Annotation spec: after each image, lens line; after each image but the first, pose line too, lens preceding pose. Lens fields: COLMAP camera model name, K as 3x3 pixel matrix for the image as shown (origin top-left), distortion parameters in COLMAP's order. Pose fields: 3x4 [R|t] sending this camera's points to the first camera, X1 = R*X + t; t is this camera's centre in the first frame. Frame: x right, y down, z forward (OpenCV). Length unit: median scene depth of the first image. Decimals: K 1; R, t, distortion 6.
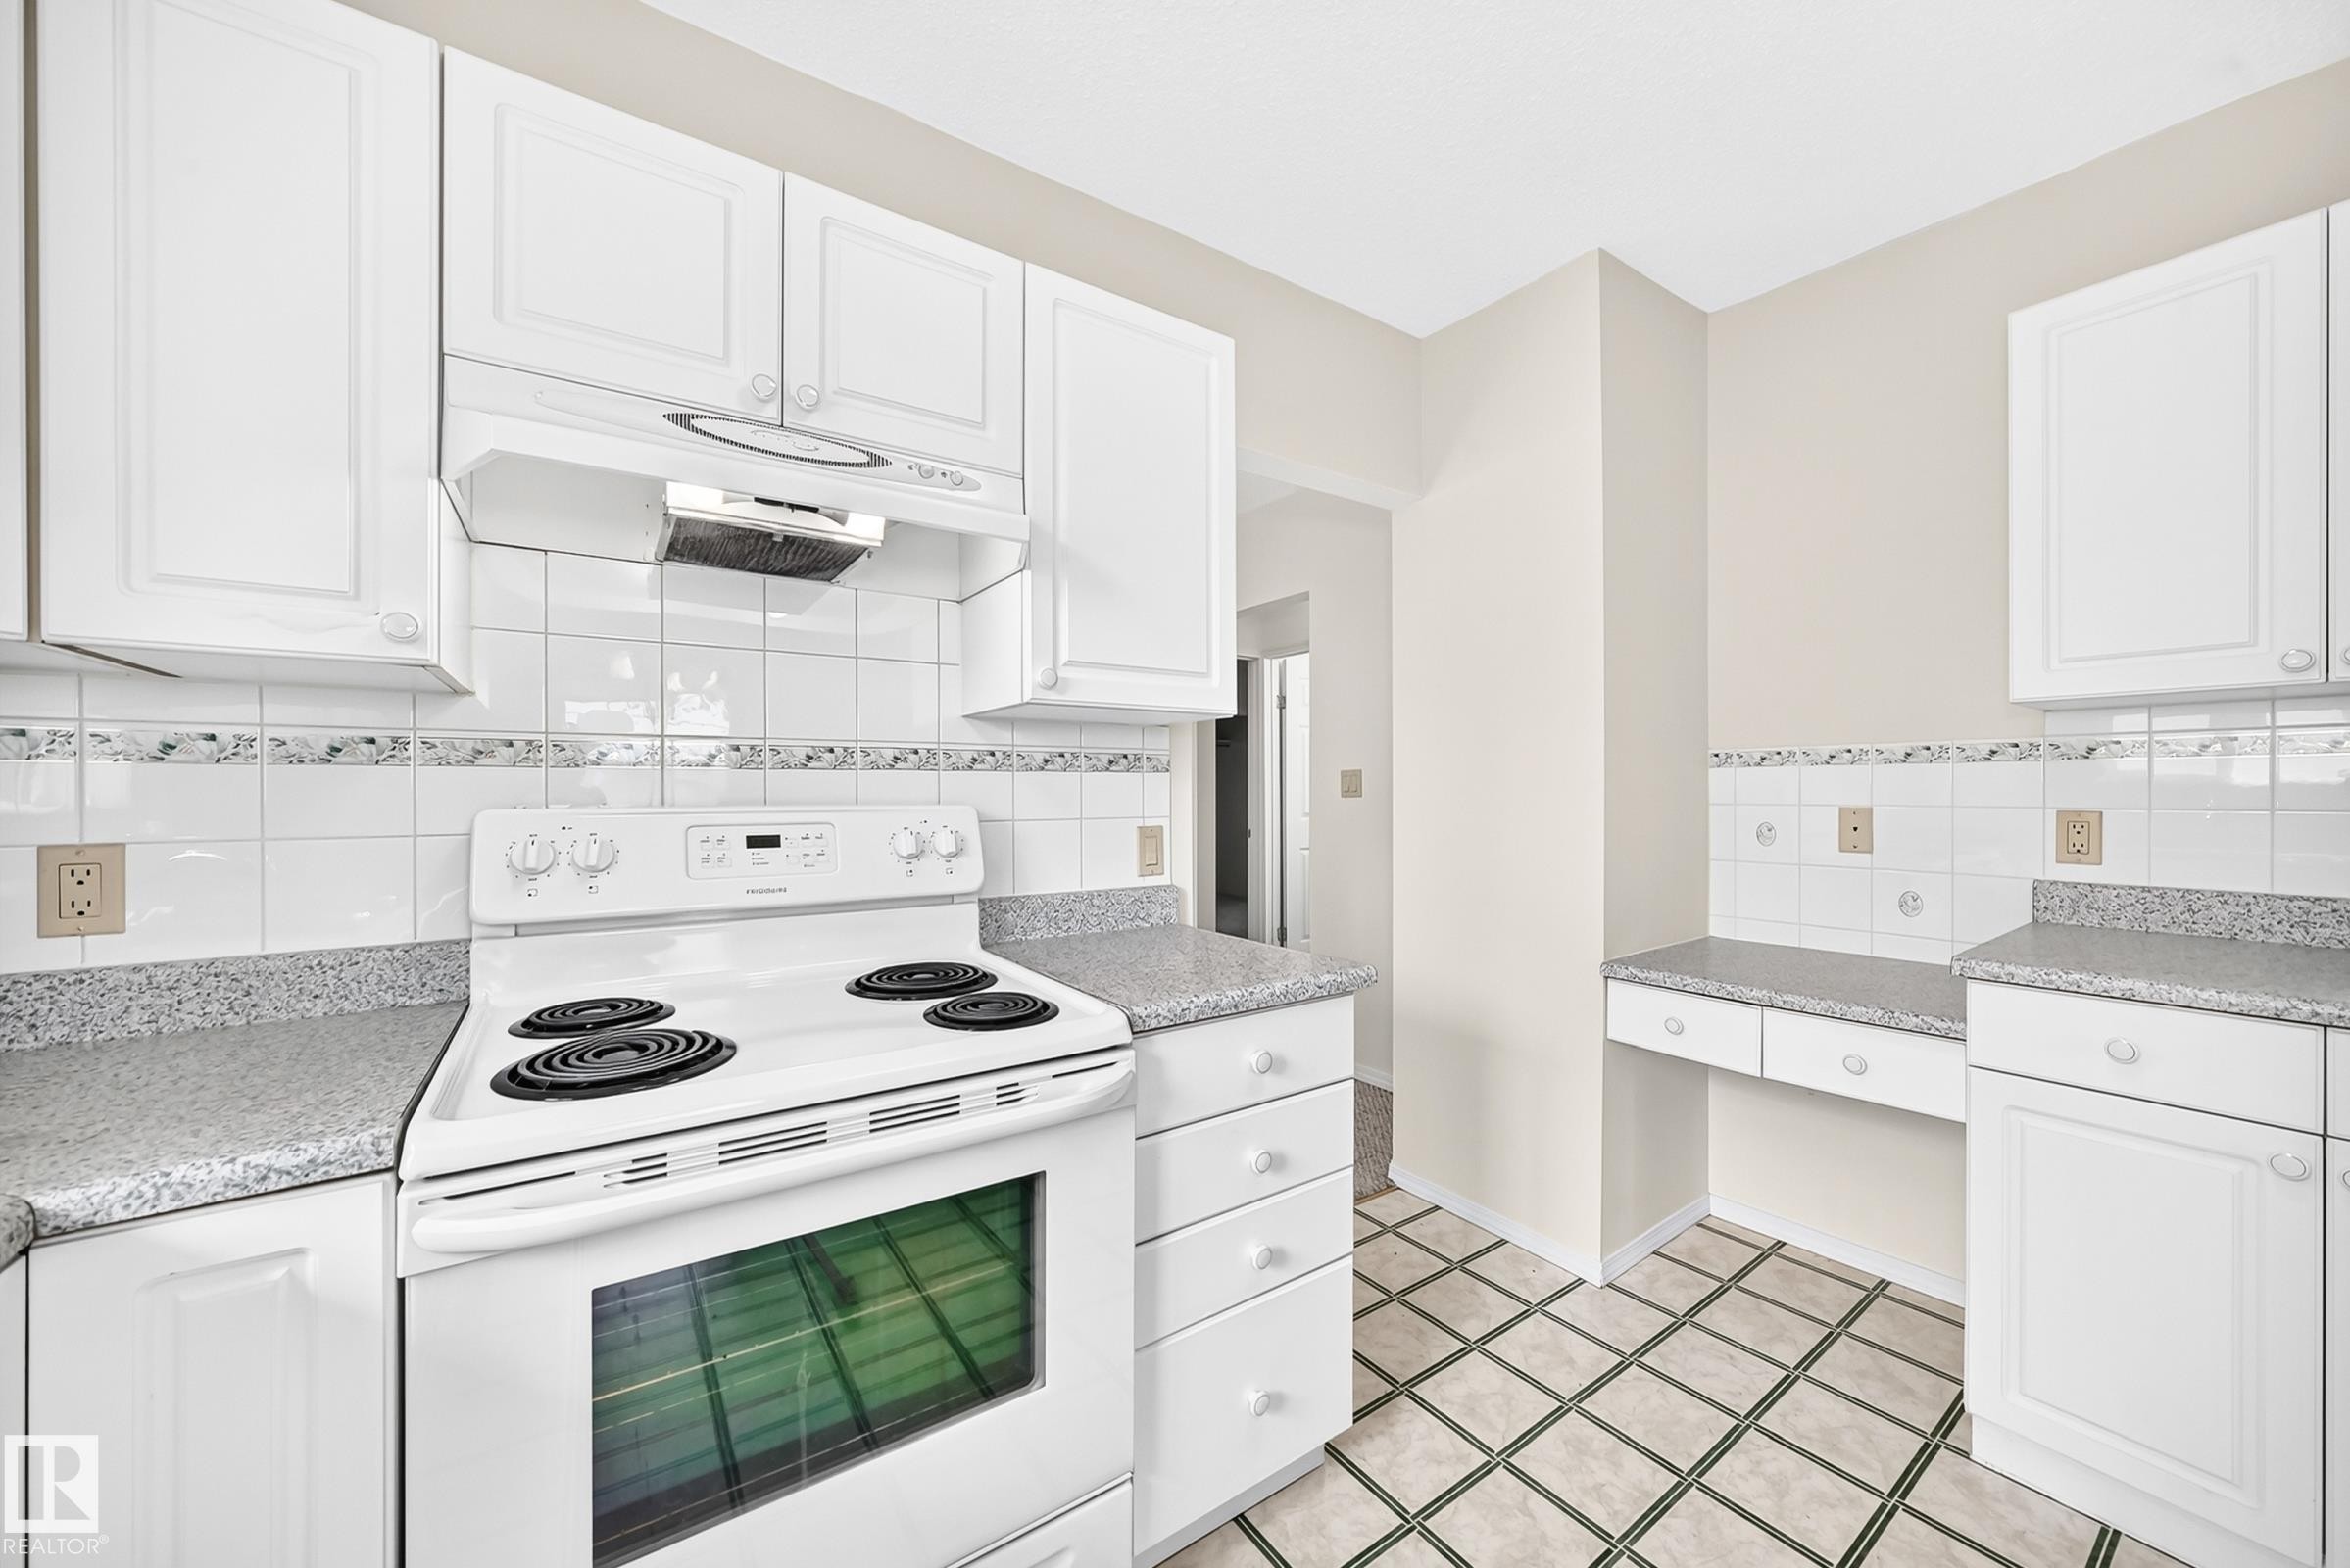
lens RADIAL K [[851.6, 0, 1203.5], [0, 851.6, 796.8], [0, 0, 1]] dist [-0.022420, 0.005862]
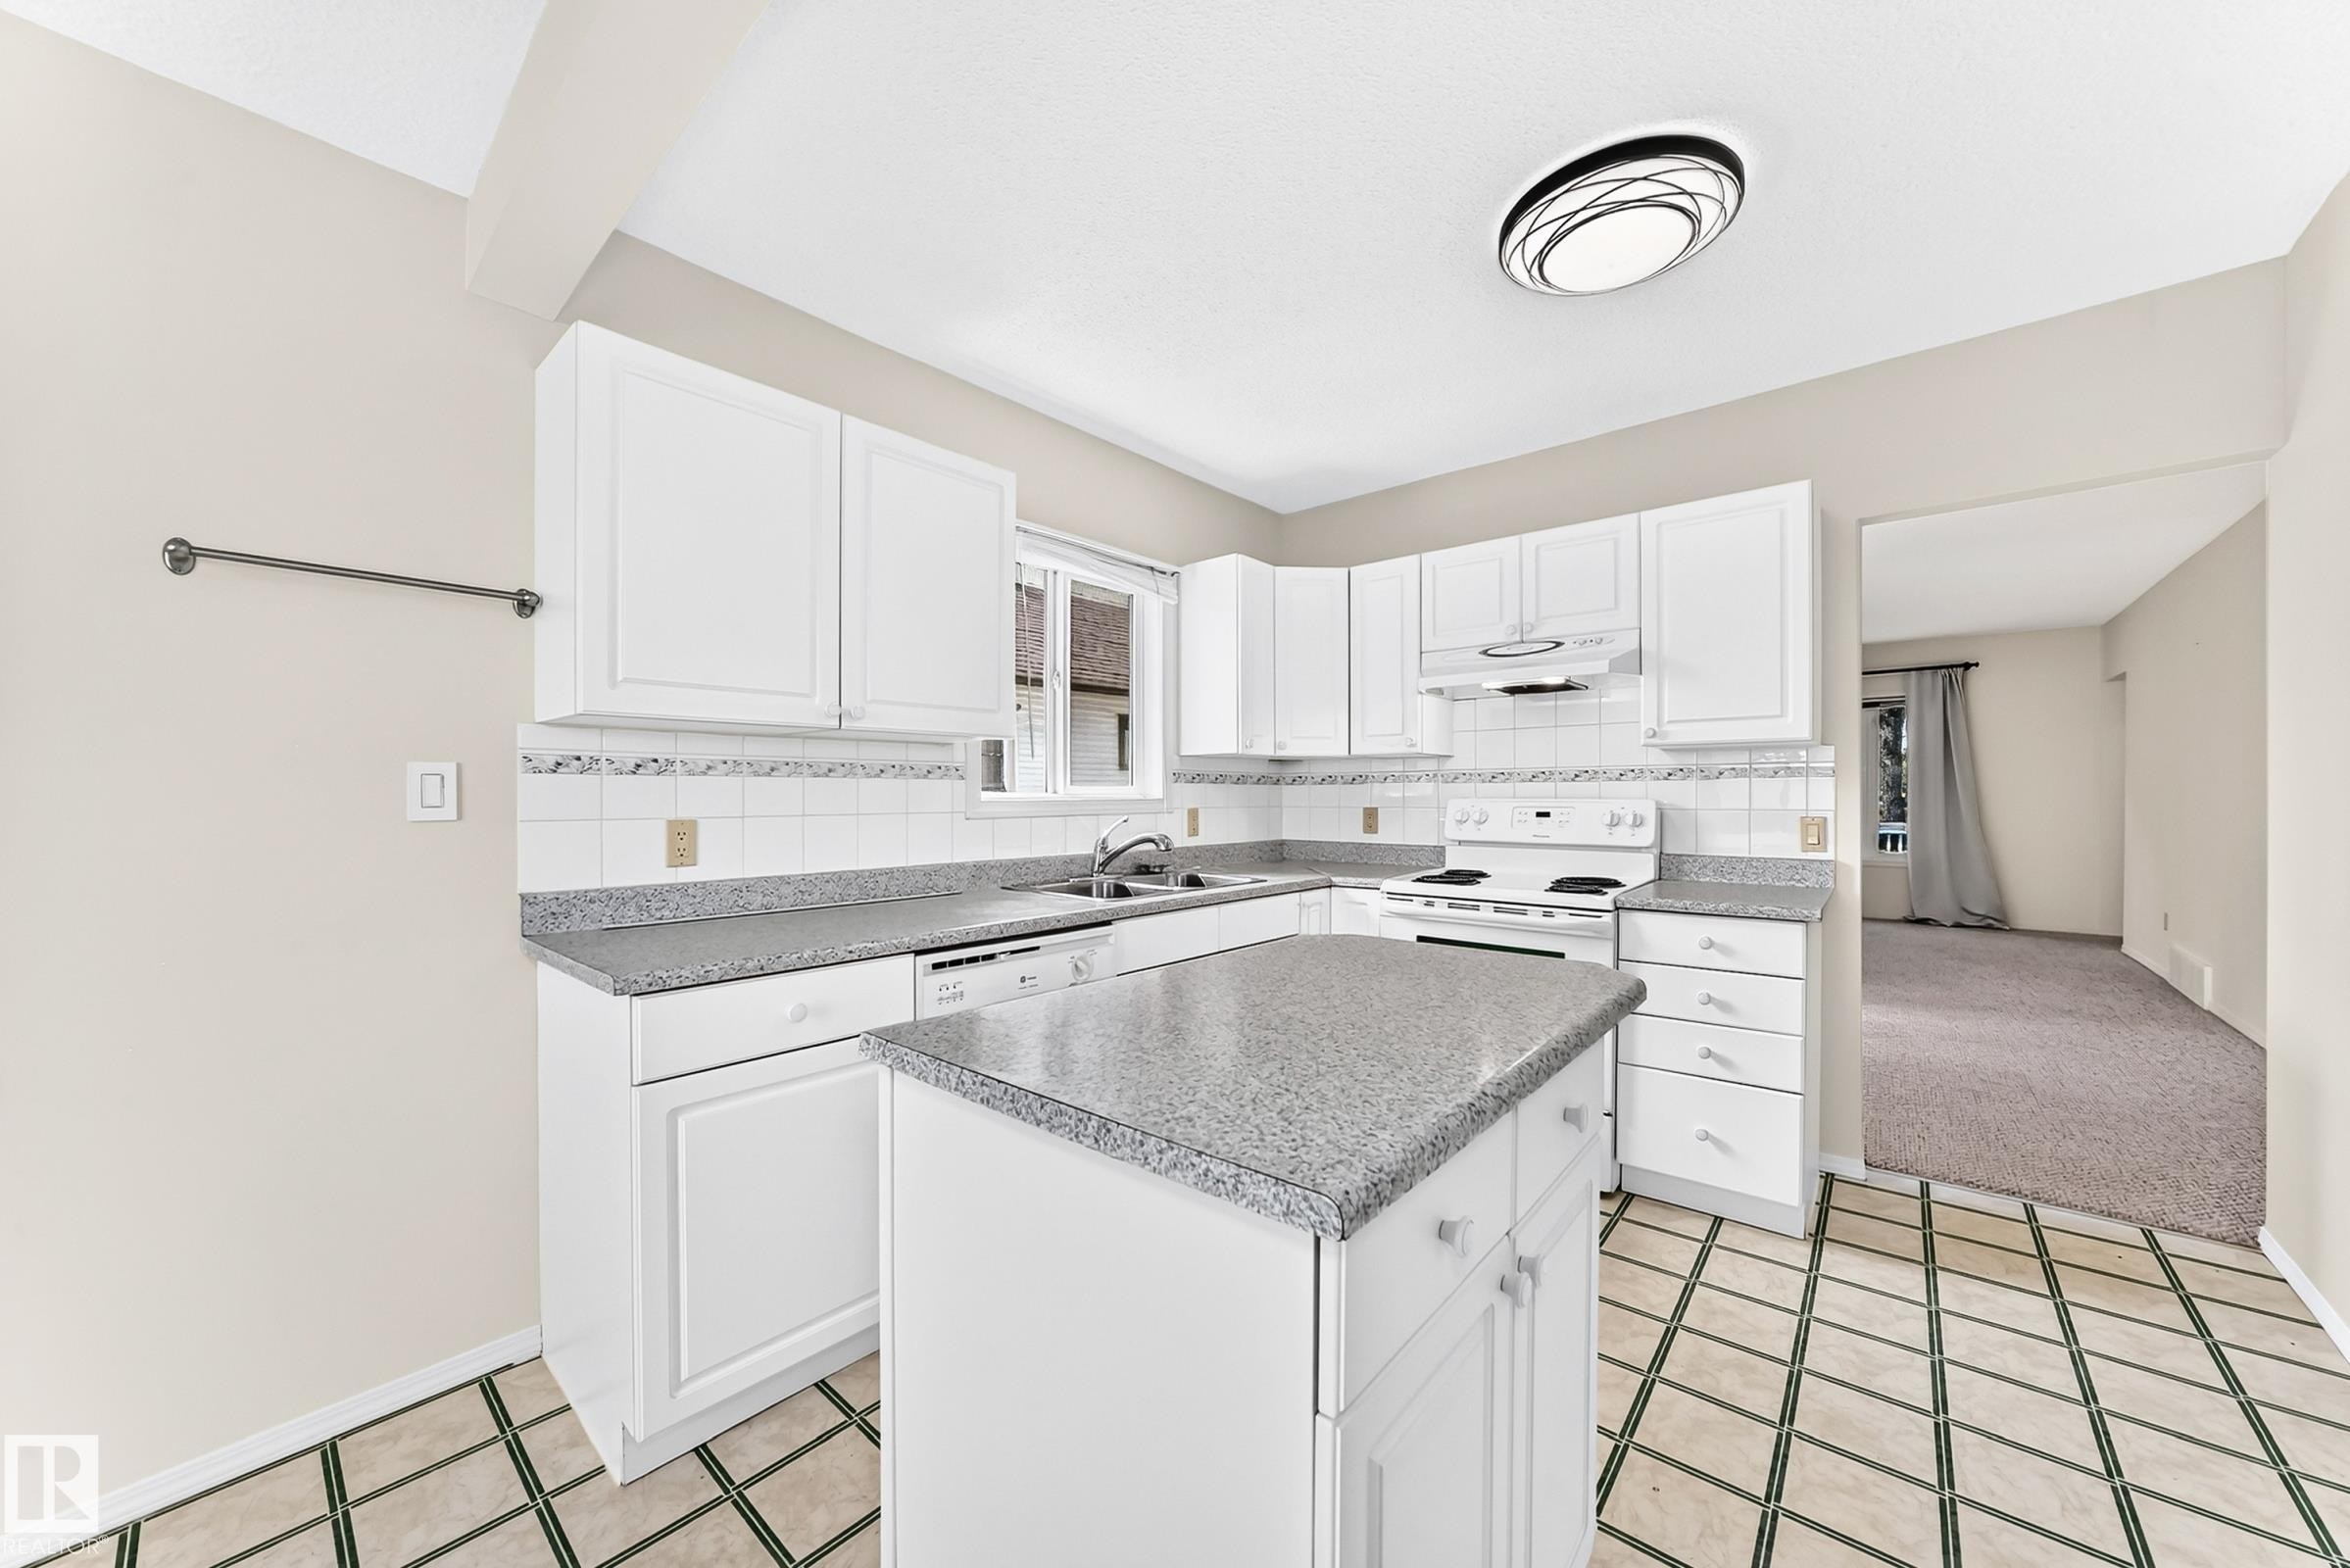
lens RADIAL K [[851.6, 0, 1175.5], [0, 851.6, 796.6], [0, 0, 1]] dist [-0.022420, 0.005862]
pose [[0.240195, 0.005967, -0.970706, 1.315973], [-0.000908, 0.999982, 0.005922, -0.006696], [0.970724, -0.000541, 0.240196, -0.444716]]
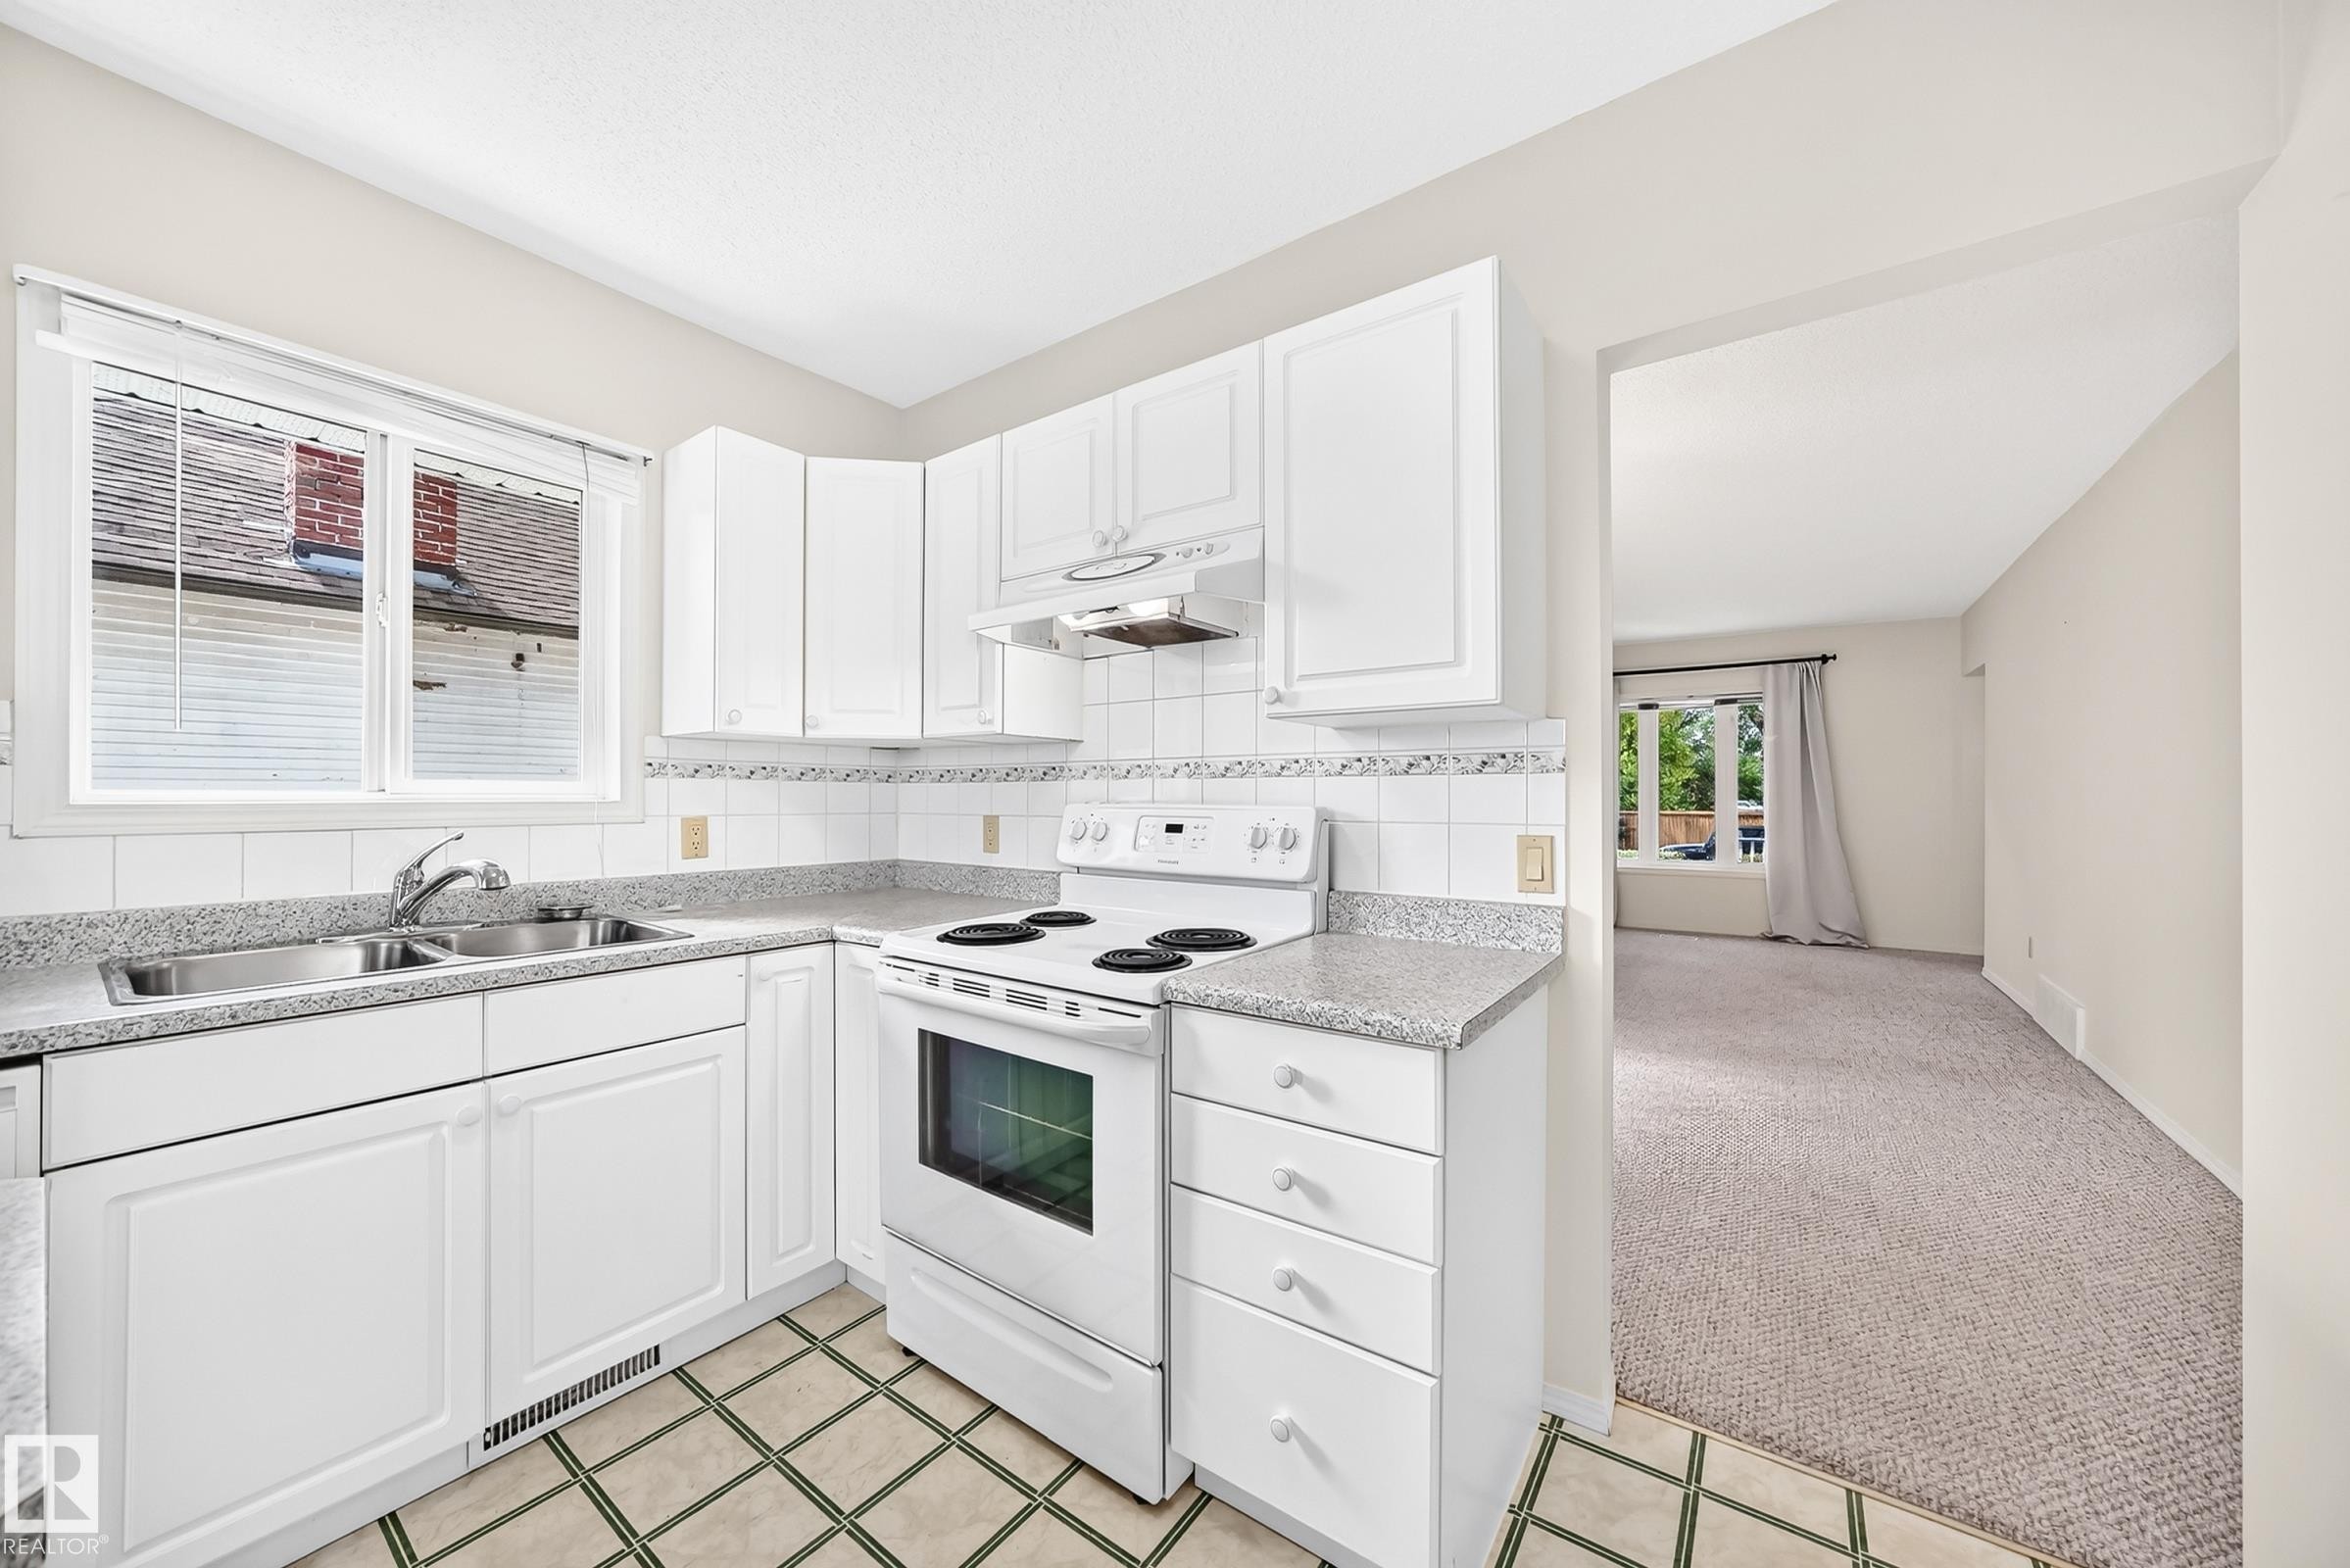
lens RADIAL K [[851.6, 0, 1174.6], [0, 851.6, 791.9], [0, 0, 1]] dist [-0.022420, 0.005862]
pose [[0.321200, -0.001556, -0.947010, 0.809707], [-0.004910, 0.999982, -0.003308, -0.005079], [0.946999, 0.005712, 0.321186, 0.487574]]
